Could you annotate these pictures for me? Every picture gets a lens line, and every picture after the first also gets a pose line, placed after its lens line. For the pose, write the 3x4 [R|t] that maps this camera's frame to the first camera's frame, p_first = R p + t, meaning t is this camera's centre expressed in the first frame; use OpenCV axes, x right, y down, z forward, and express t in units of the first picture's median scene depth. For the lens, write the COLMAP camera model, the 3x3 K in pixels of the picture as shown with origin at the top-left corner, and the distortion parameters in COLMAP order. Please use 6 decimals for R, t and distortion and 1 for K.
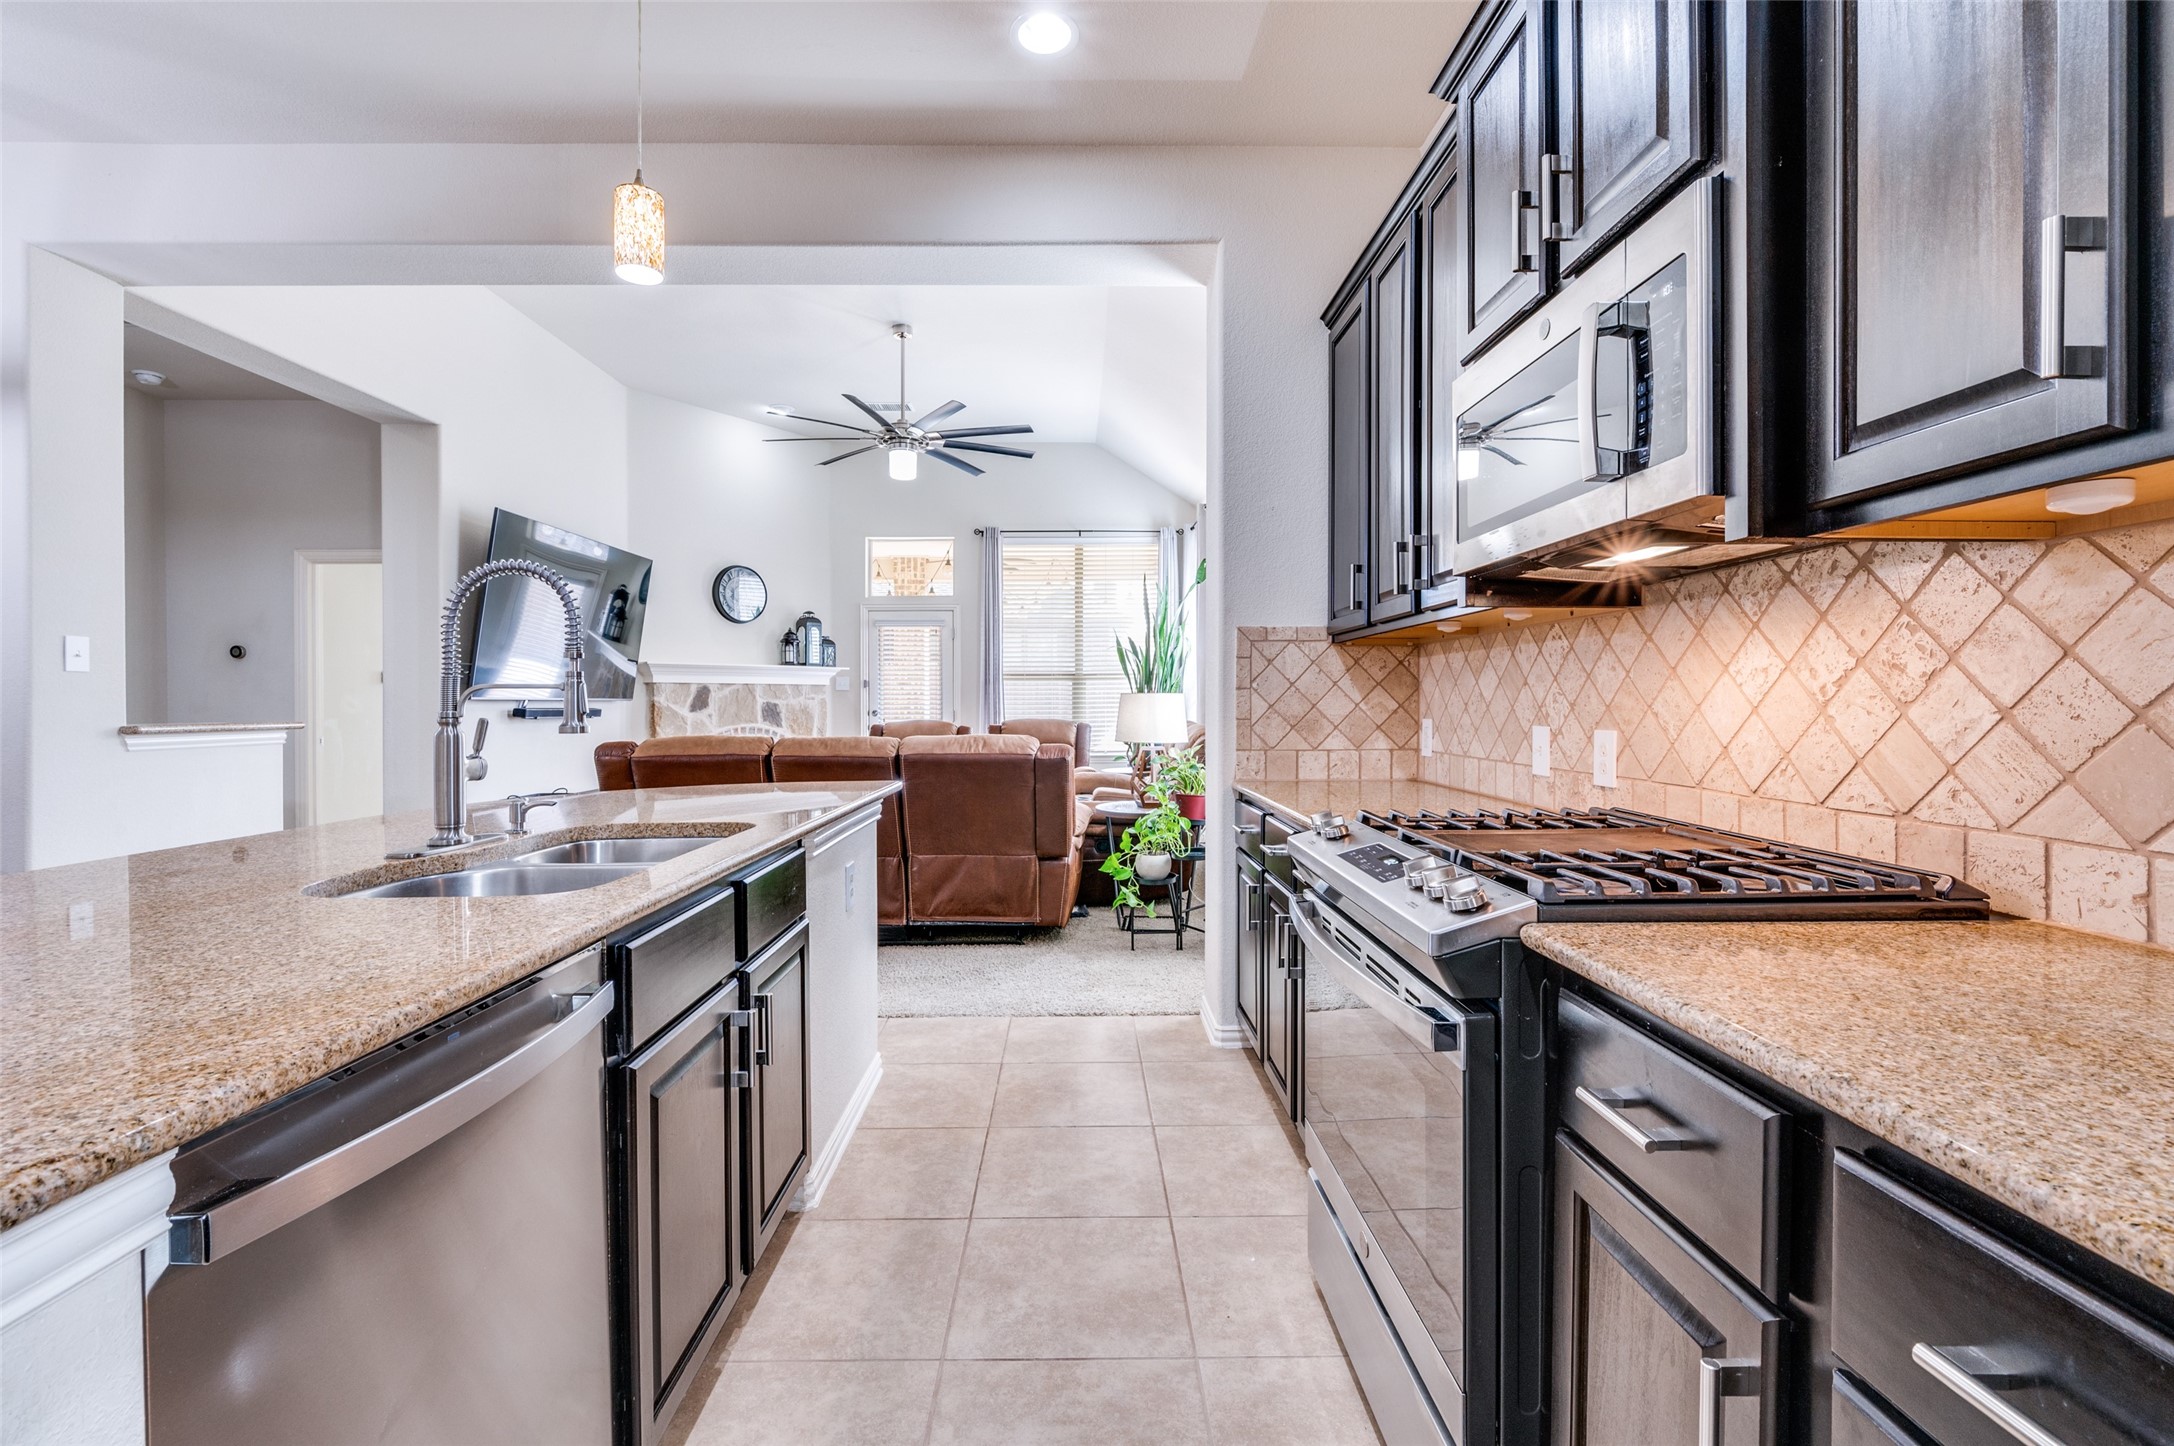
lens RADIAL K [[928.6, 0, 1087.6], [0, 928.6, 707.6], [0, 0, 1]] dist [-0.007681, 0.000444]
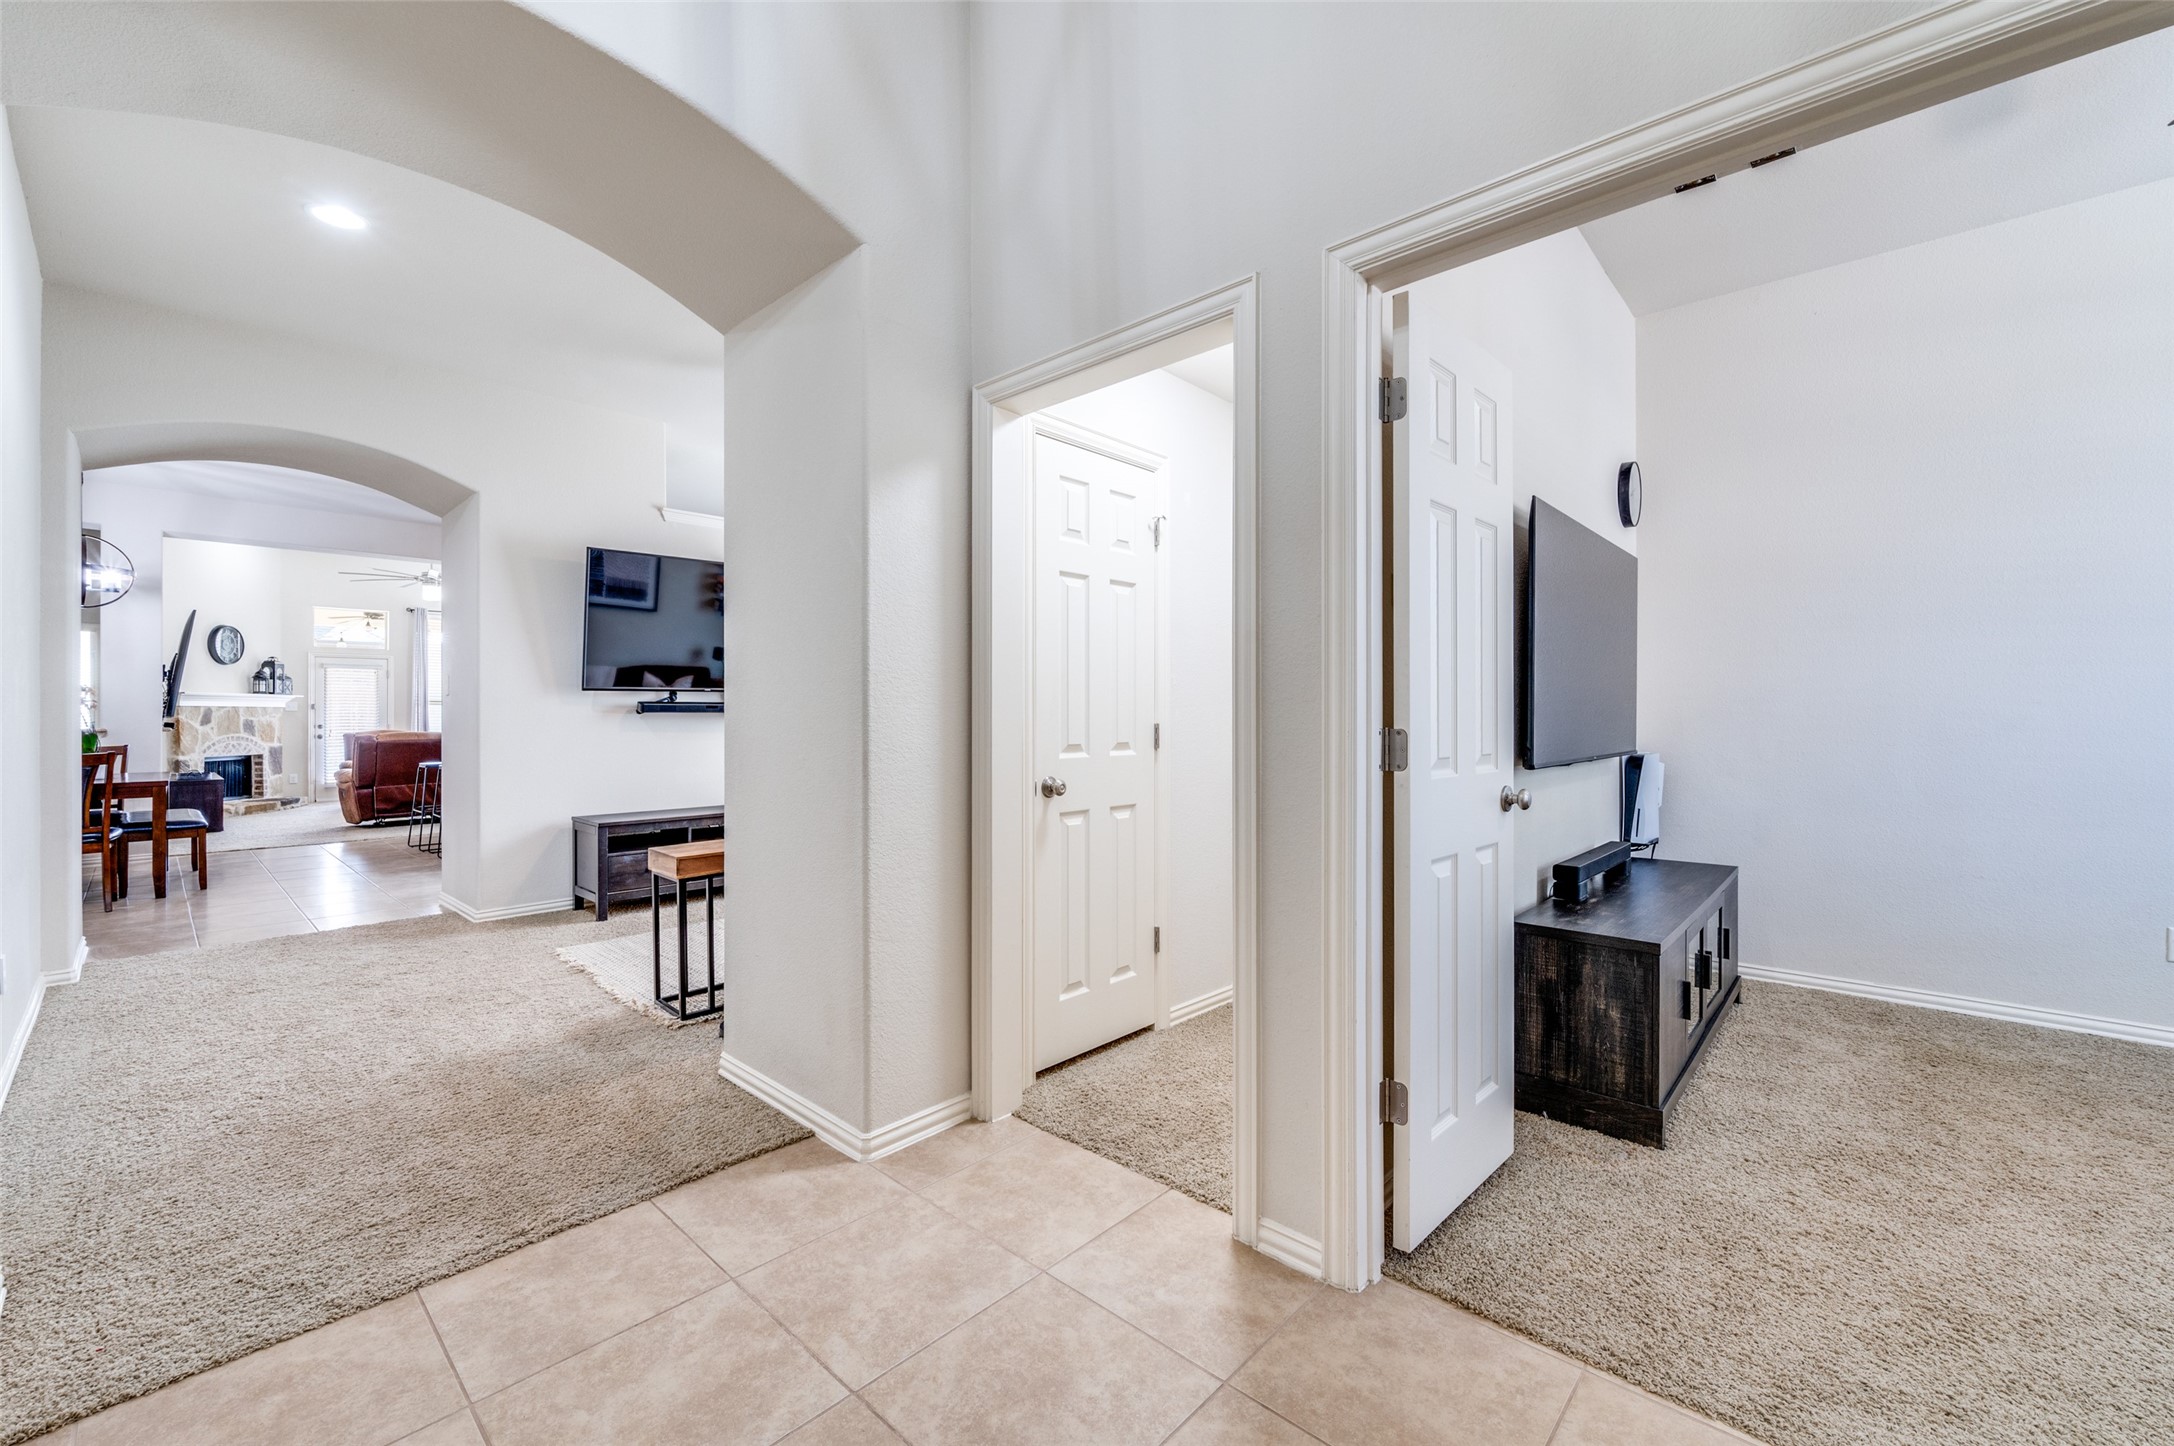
lens RADIAL K [[877.9, 0, 1087.5], [0, 877.9, 715.8], [0, 0, 1]] dist [-0.000831, 0.000103]
pose [[0.690182, 0.000324, 0.723636, -1.296130], [0.008320, 0.999930, -0.008382, 0.033737], [-0.723588, 0.011806, 0.690131, -2.734617]]
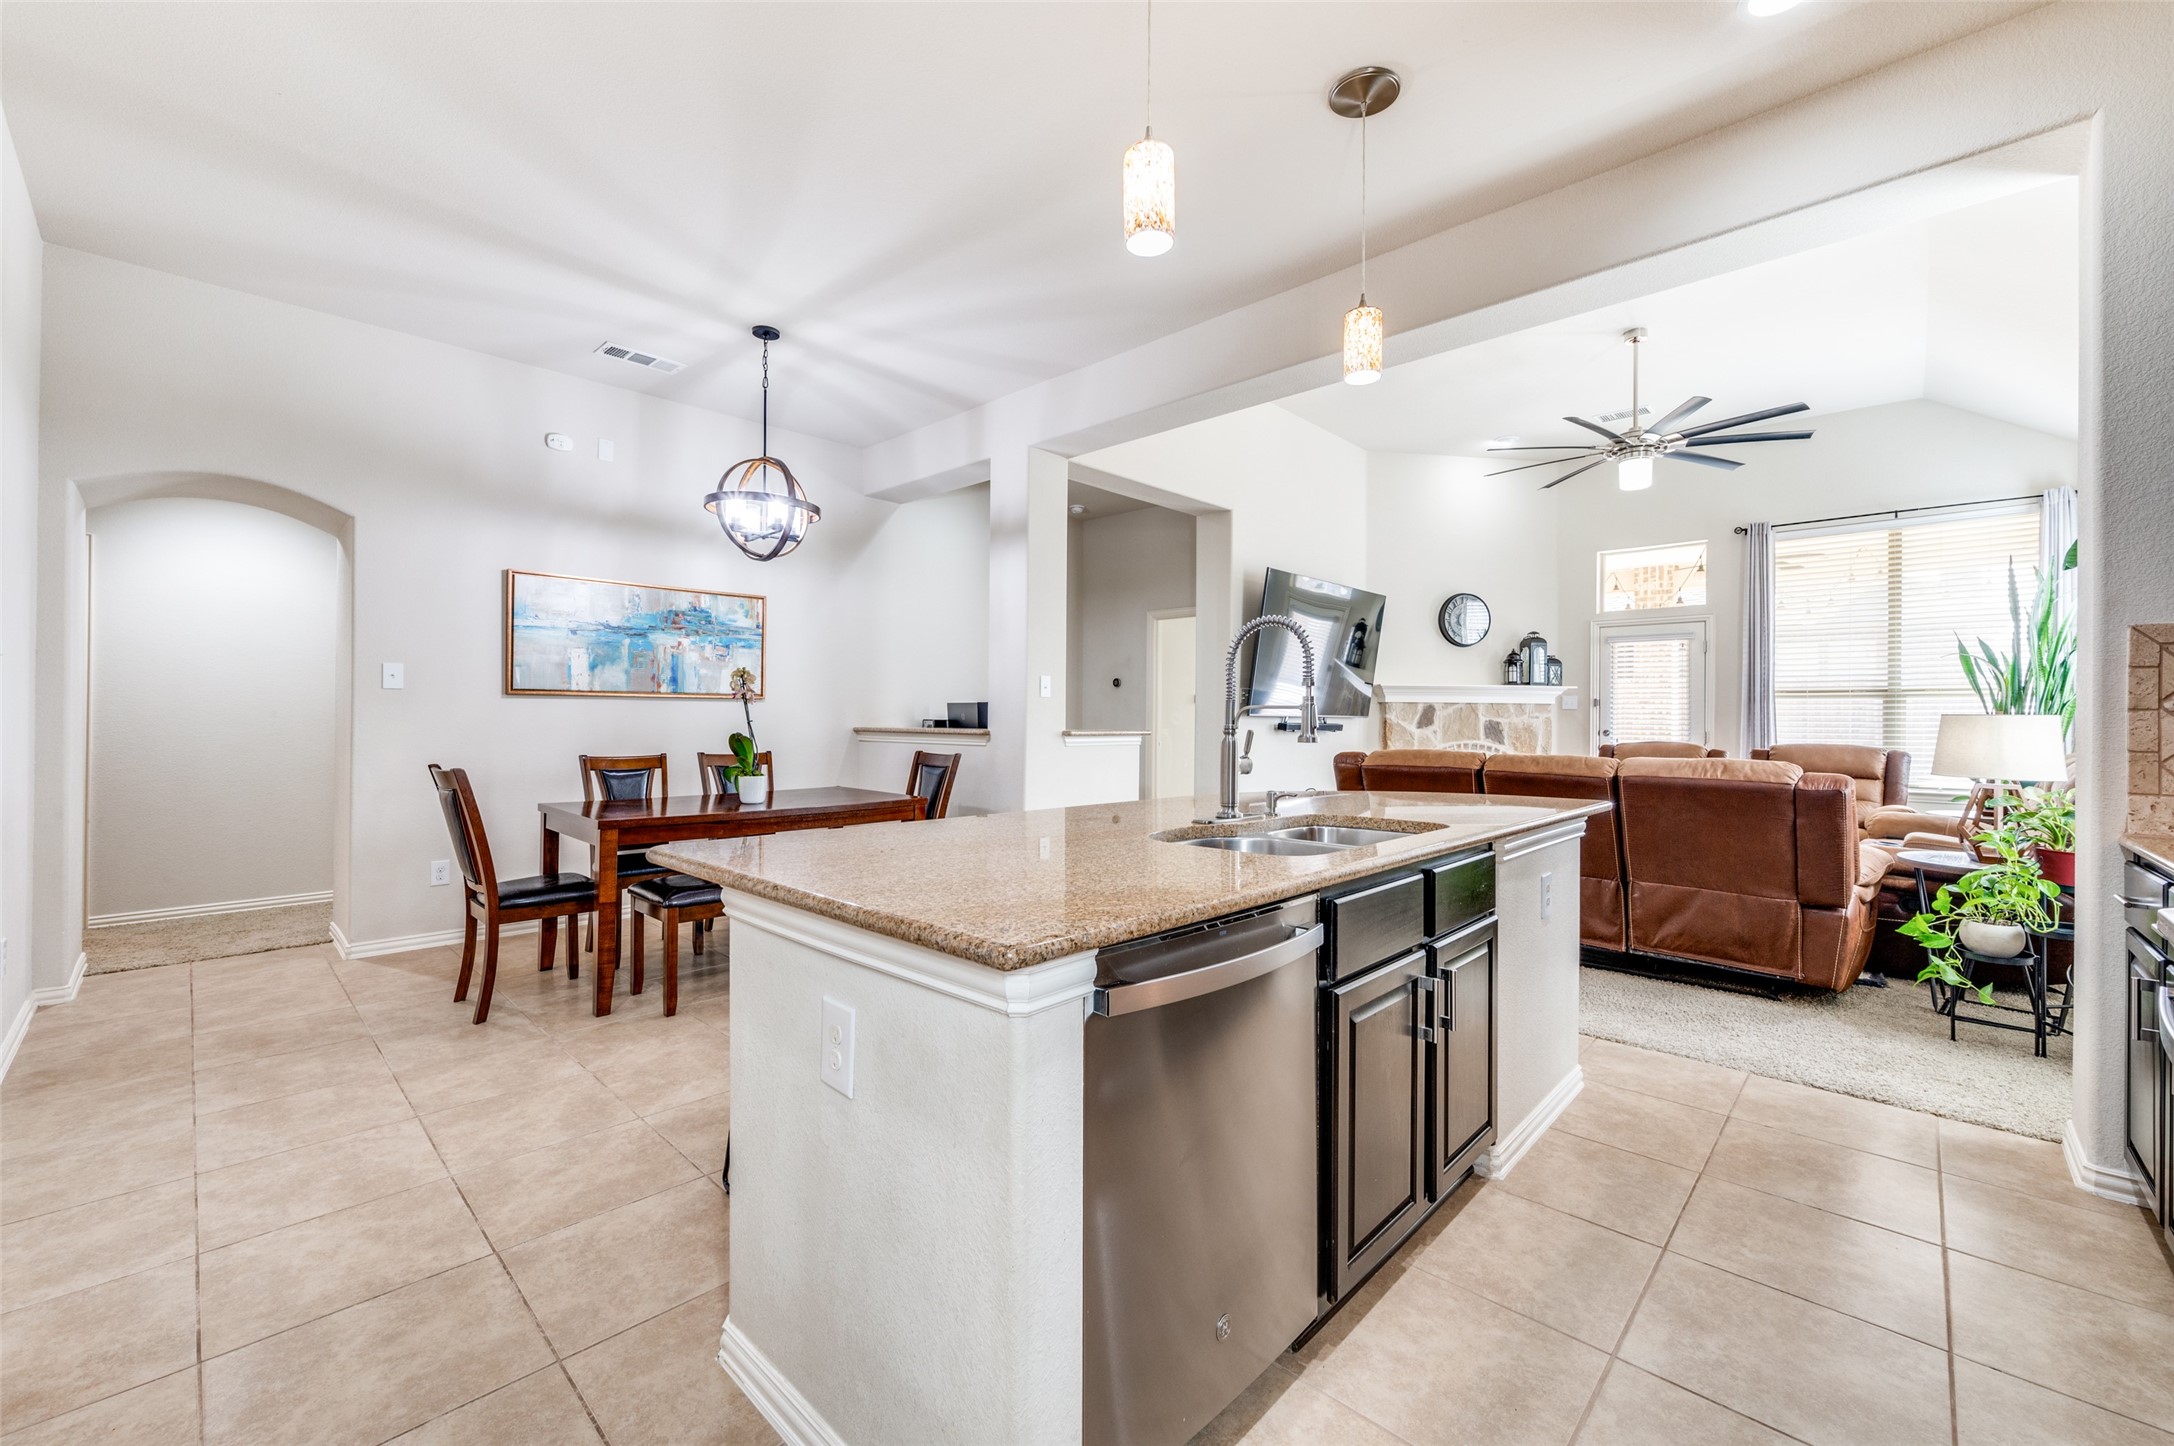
lens RADIAL K [[868.8, 0, 1084.2], [0, 868.8, 711.0], [0, 0, 1]] dist [-0.003857, 0.000323]
pose [[0.711007, 0.004320, -0.703172, 0.061140], [-0.015294, 0.999840, -0.009322, -0.000645], [0.703019, 0.017382, 0.710959, -0.073812]]
